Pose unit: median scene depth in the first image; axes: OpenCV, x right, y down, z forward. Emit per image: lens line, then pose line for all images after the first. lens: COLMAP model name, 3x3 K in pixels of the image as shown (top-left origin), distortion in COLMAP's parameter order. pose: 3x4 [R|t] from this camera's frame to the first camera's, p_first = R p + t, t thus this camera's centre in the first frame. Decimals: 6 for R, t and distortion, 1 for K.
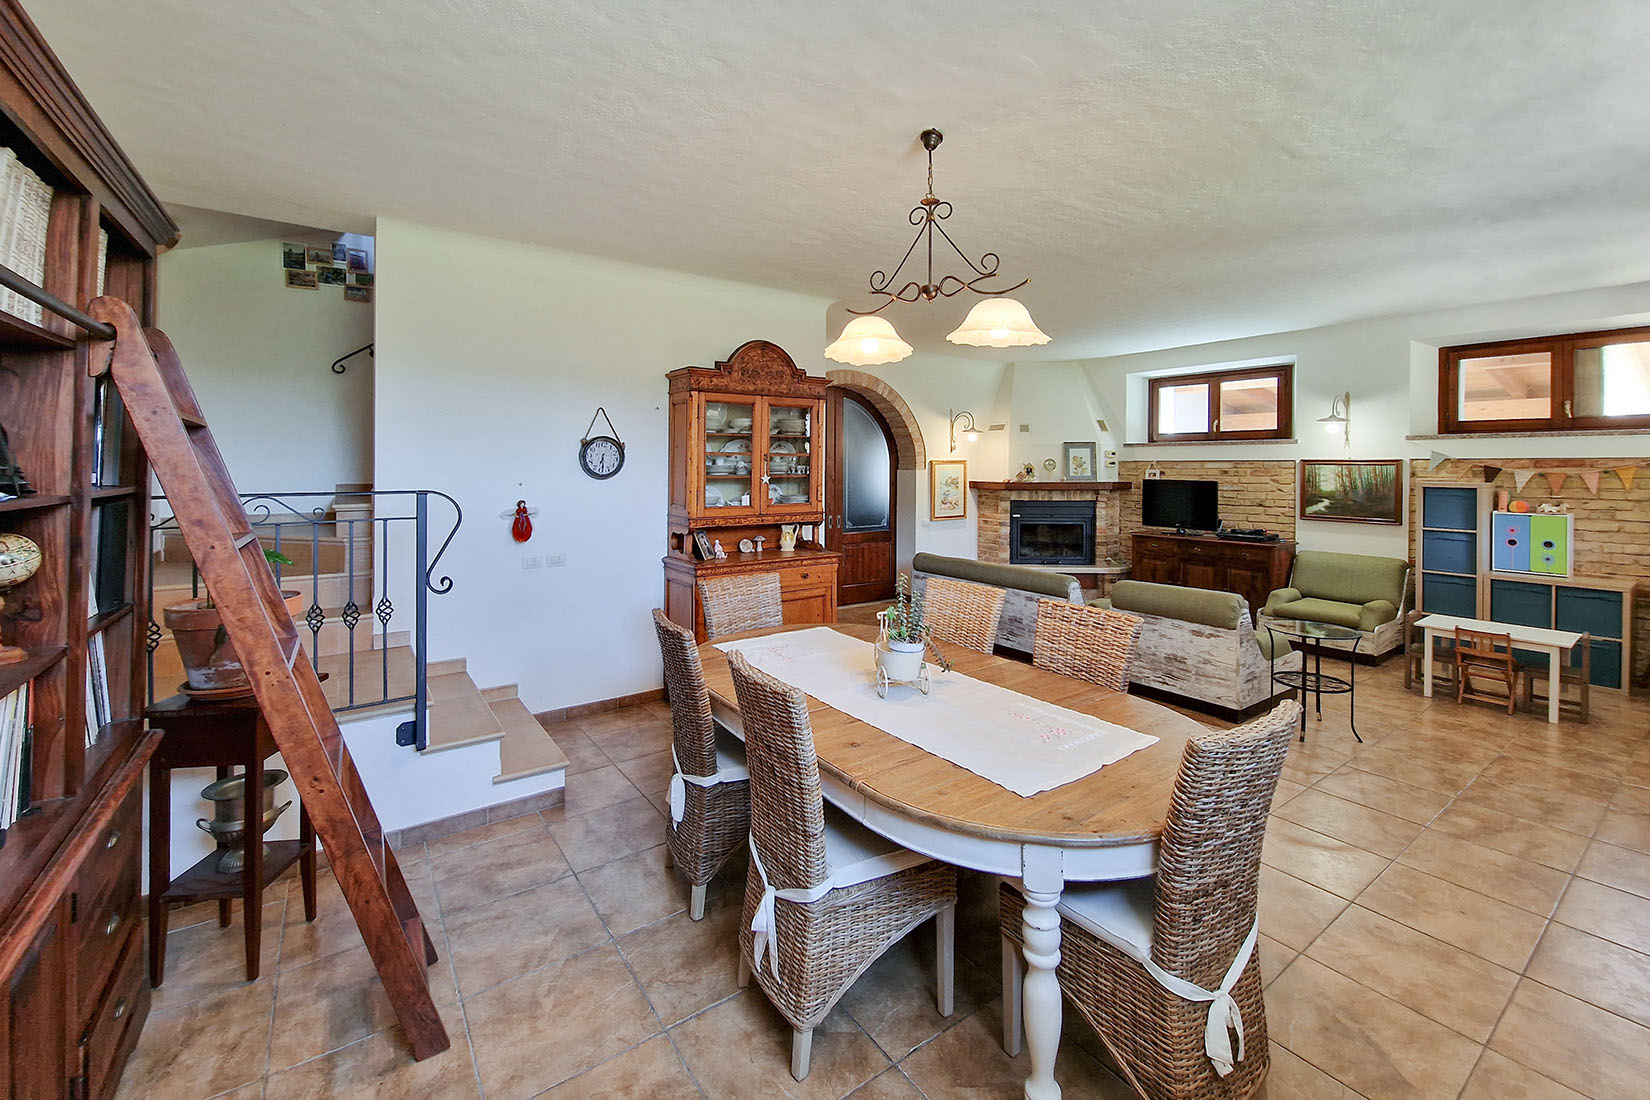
lens RADIAL K [[687.4, 0, 825.0], [0, 687.4, 550.0], [0, 0, 1]] dist [-0.001849, -0.000941]
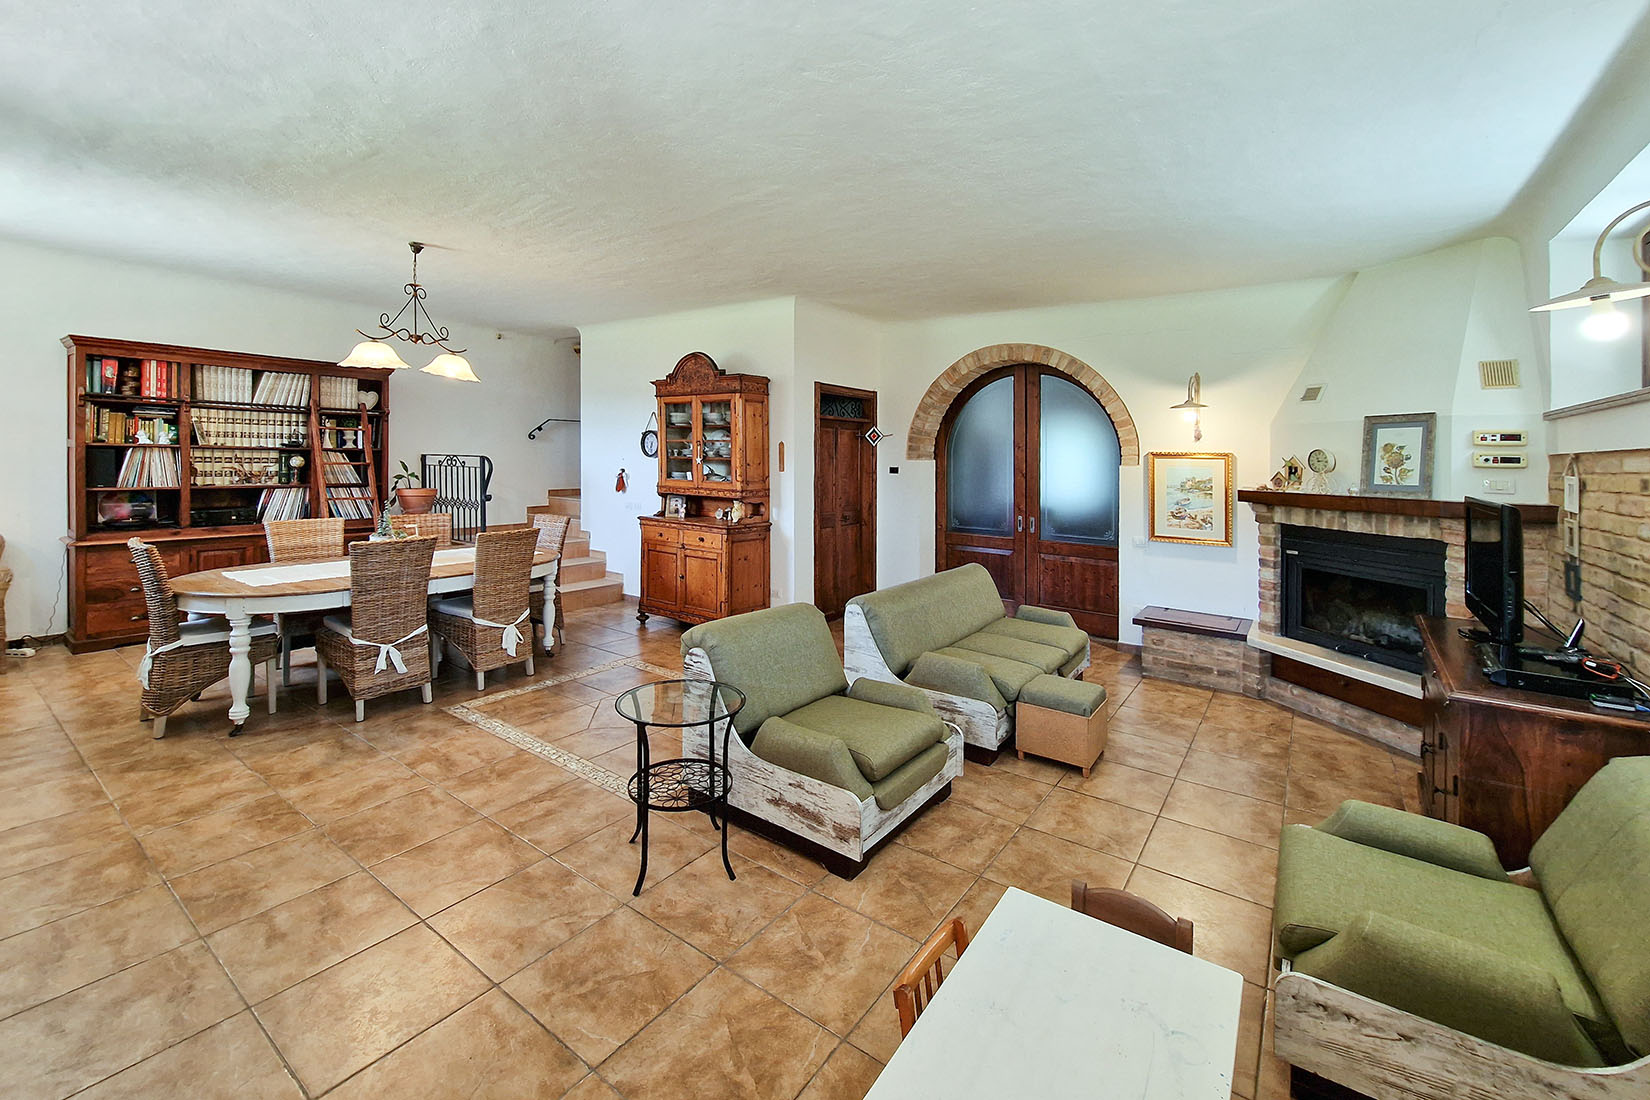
lens RADIAL K [[687.4, 0, 825.0], [0, 687.4, 550.0], [0, 0, 1]] dist [-0.001849, -0.000941]
pose [[0.319378, 0.133966, -0.938110, 0.712236], [-0.139190, 0.985852, 0.093397, -0.053096], [0.937349, 0.100746, 0.333506, 0.477835]]
